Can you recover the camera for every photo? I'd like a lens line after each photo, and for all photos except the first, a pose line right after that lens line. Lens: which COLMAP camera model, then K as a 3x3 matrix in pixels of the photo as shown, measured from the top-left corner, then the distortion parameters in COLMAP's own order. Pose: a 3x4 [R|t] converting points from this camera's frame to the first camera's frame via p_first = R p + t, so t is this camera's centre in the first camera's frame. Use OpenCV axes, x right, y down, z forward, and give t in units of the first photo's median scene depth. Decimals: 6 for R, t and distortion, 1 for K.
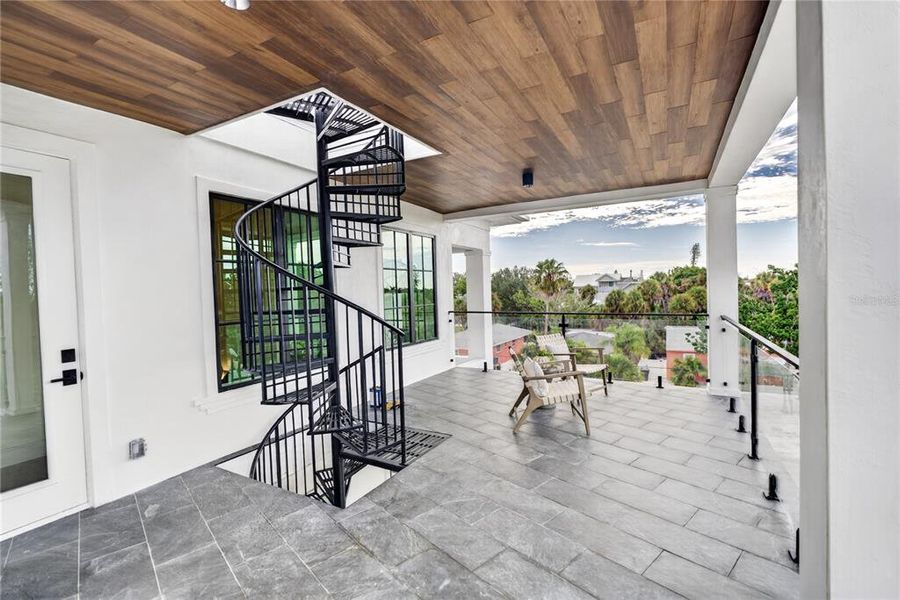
lens RADIAL K [[406.8, 0, 450.0], [0, 406.8, 300.0], [0, 0, 1]] dist [-0.000258, -0.000274]
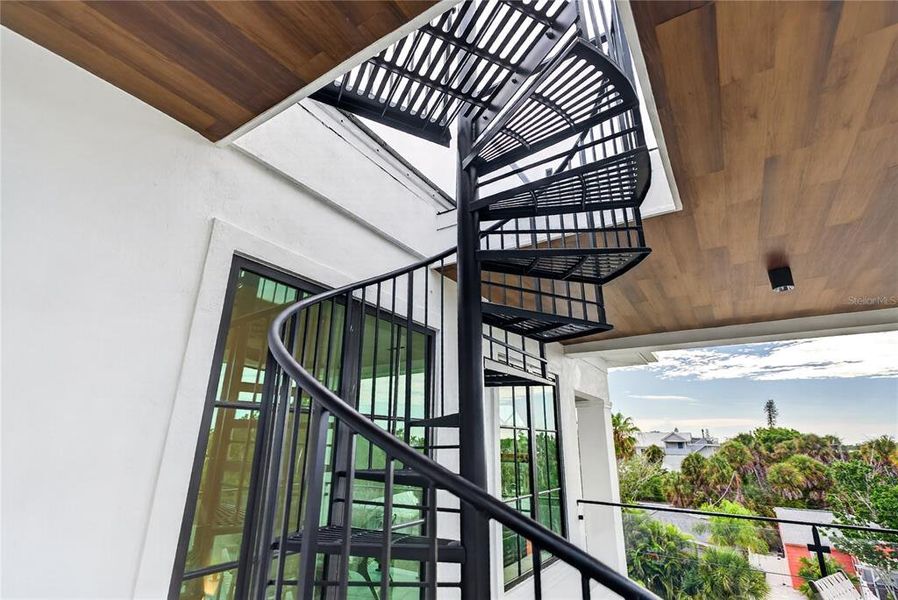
lens RADIAL K [[427.7, 0, 449.0], [0, 427.7, 300.0], [0, 0, 1]] dist [-0.000927, -0.000161]
pose [[0.996273, 0.019730, -0.083972, -0.251402], [-0.046890, 0.940971, -0.335223, -0.052113], [0.072402, 0.337911, 0.938389, 0.477101]]
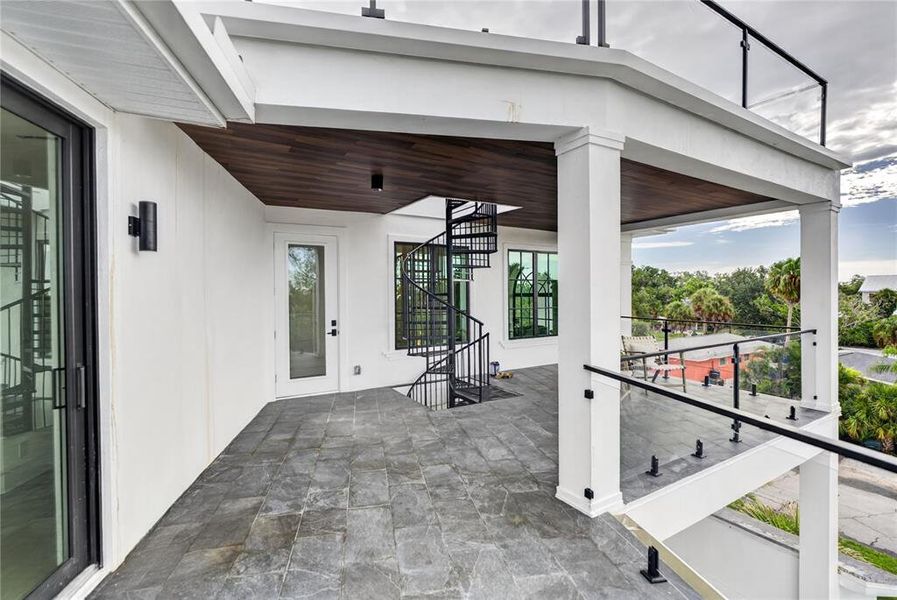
lens RADIAL K [[409.7, 0, 448.5], [0, 409.7, 300.0], [0, 0, 1]] dist [0.003100, 0.000244]
pose [[0.865853, 0.033116, -0.499202, 0.484976], [-0.031777, 0.999432, 0.011183, -0.024118], [0.499289, 0.006180, 0.866414, -0.426718]]
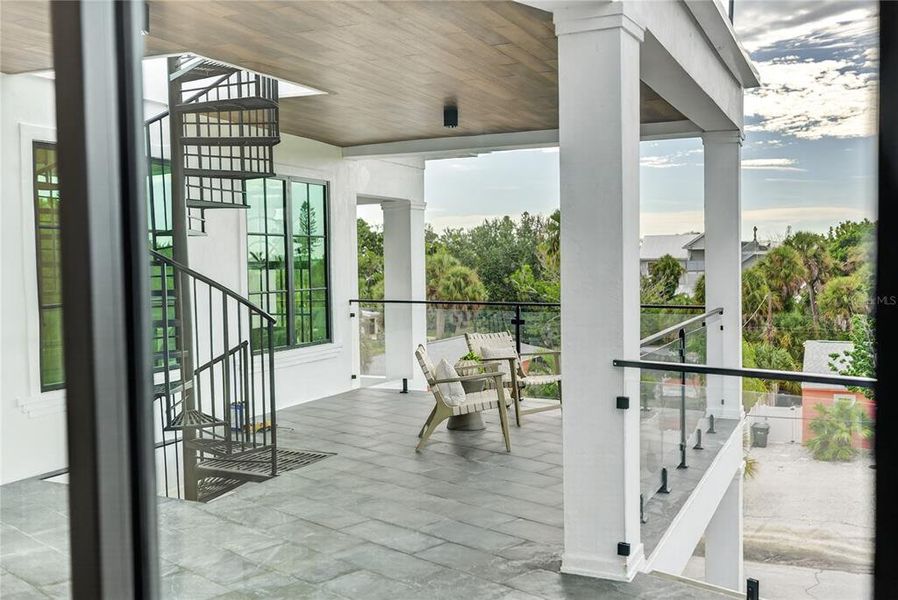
lens RADIAL K [[896.0, 0, 449.0], [0, 896.0, 300.0], [0, 0, 1]] dist [0.002677, -0.015334]
pose [[0.997374, 0.012455, 0.071347, 0.089342], [-0.013718, 0.999757, 0.017239, 0.003427], [-0.071115, -0.018173, 0.997303, -0.698759]]
